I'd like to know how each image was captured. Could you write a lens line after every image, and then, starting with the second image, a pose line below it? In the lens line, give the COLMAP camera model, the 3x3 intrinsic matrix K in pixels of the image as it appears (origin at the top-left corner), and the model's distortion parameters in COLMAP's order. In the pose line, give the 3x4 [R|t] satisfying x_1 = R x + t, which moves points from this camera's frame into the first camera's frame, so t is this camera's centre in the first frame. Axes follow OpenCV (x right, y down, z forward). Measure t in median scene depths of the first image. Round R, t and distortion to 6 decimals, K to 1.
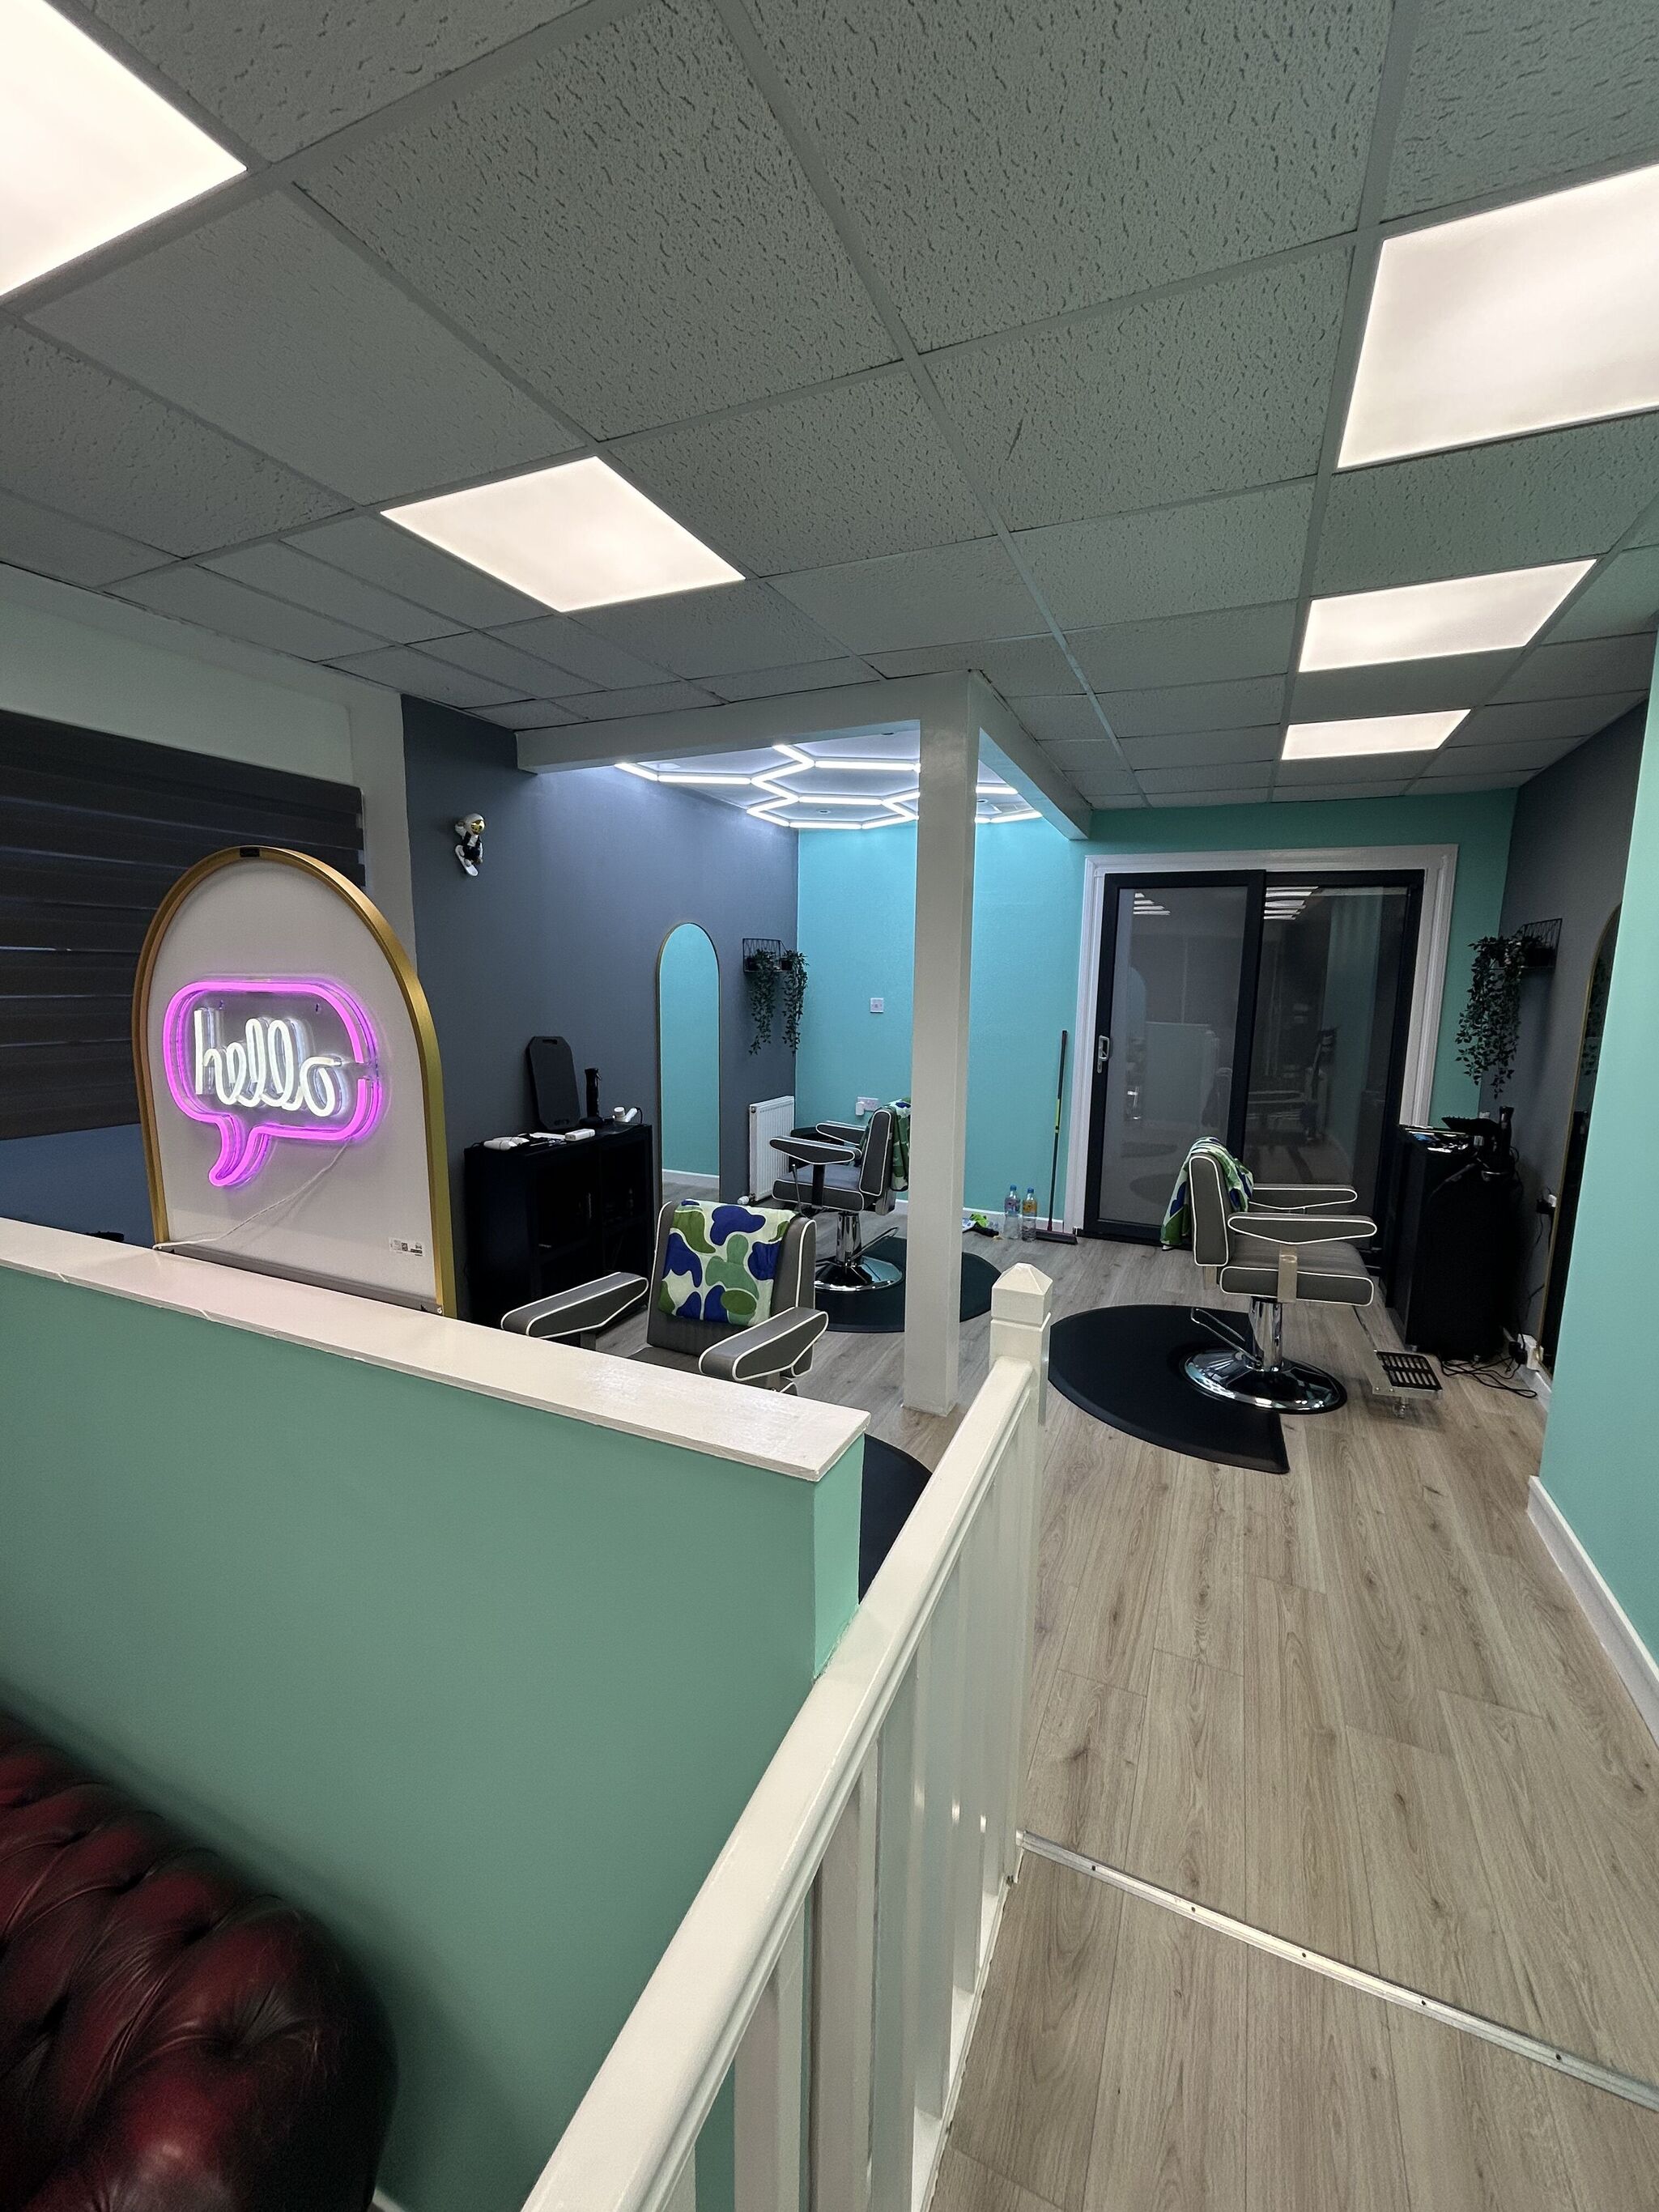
lens RADIAL K [[889.2, 0, 831.6], [0, 889.2, 1108.1], [0, 0, 1]] dist [-0.000432, -0.000014]
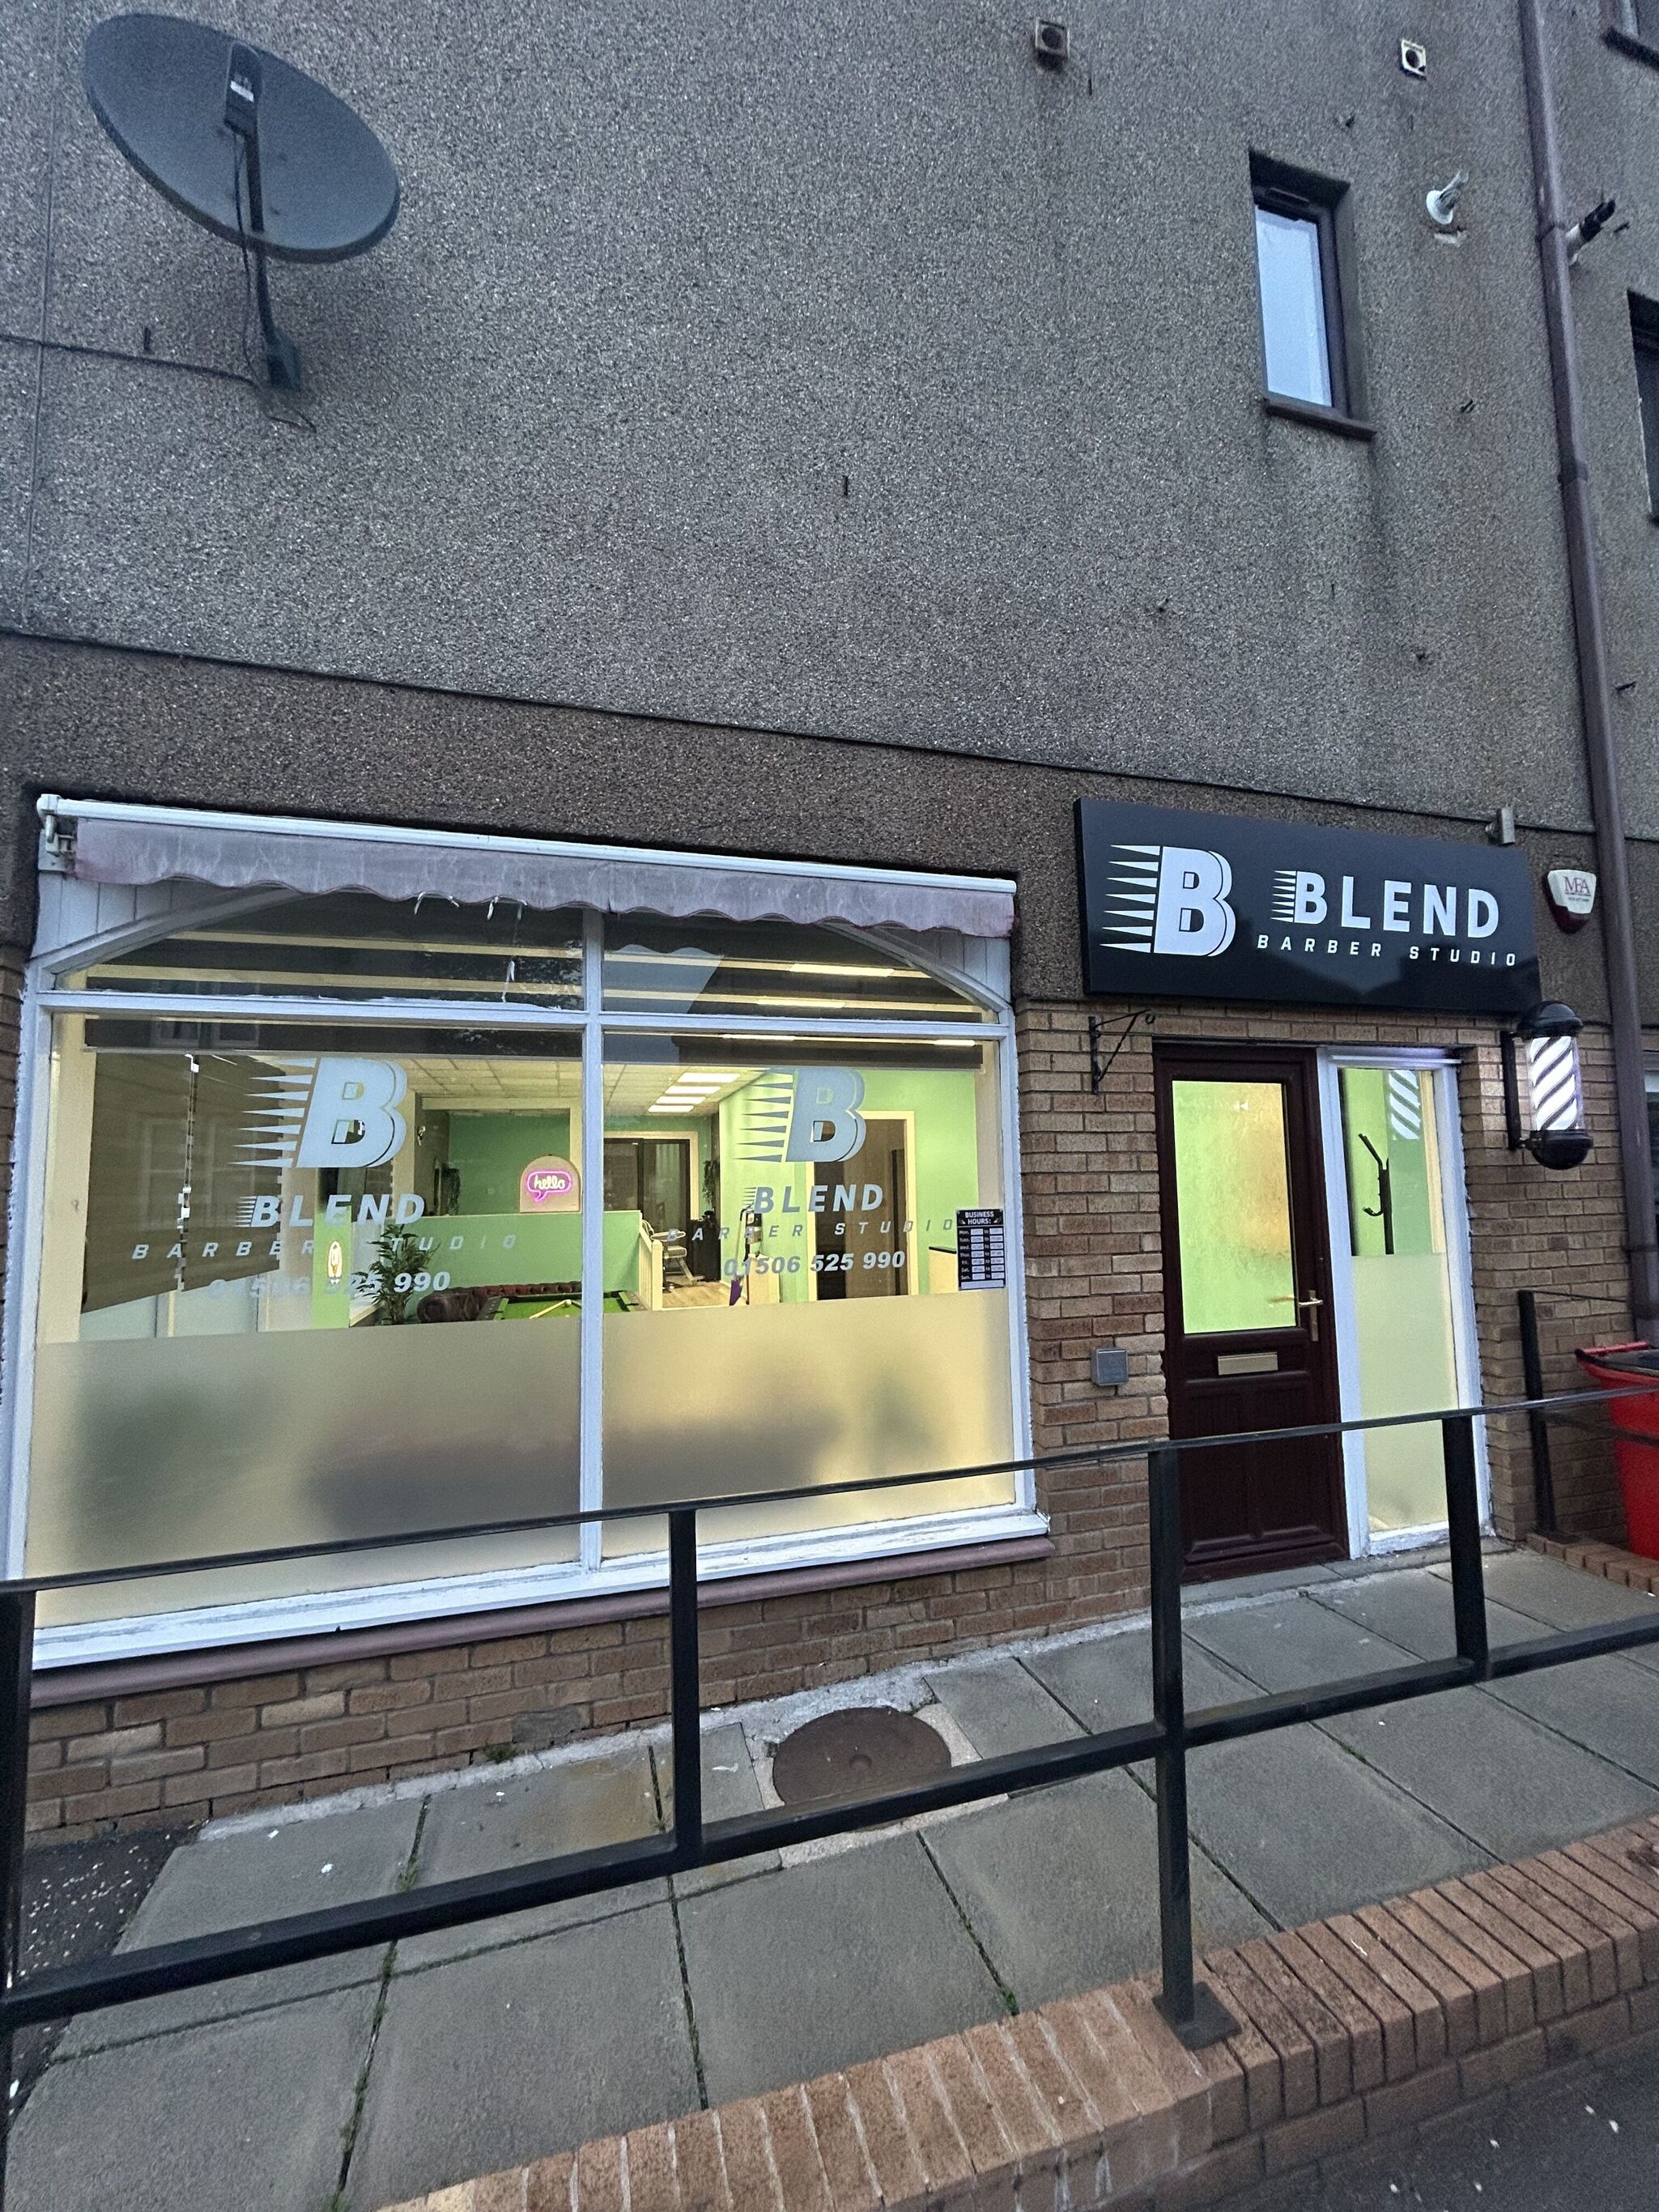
lens RADIAL K [[889.2, 0, 833.8], [0, 889.2, 1108.6], [0, 0, 1]] dist [-0.000432, -0.000014]
pose [[0.767867, 0.026392, 0.640065, -1.091404], [0.123494, 0.974311, -0.188326, 0.321360], [-0.628593, 0.223654, 0.744882, -1.914914]]
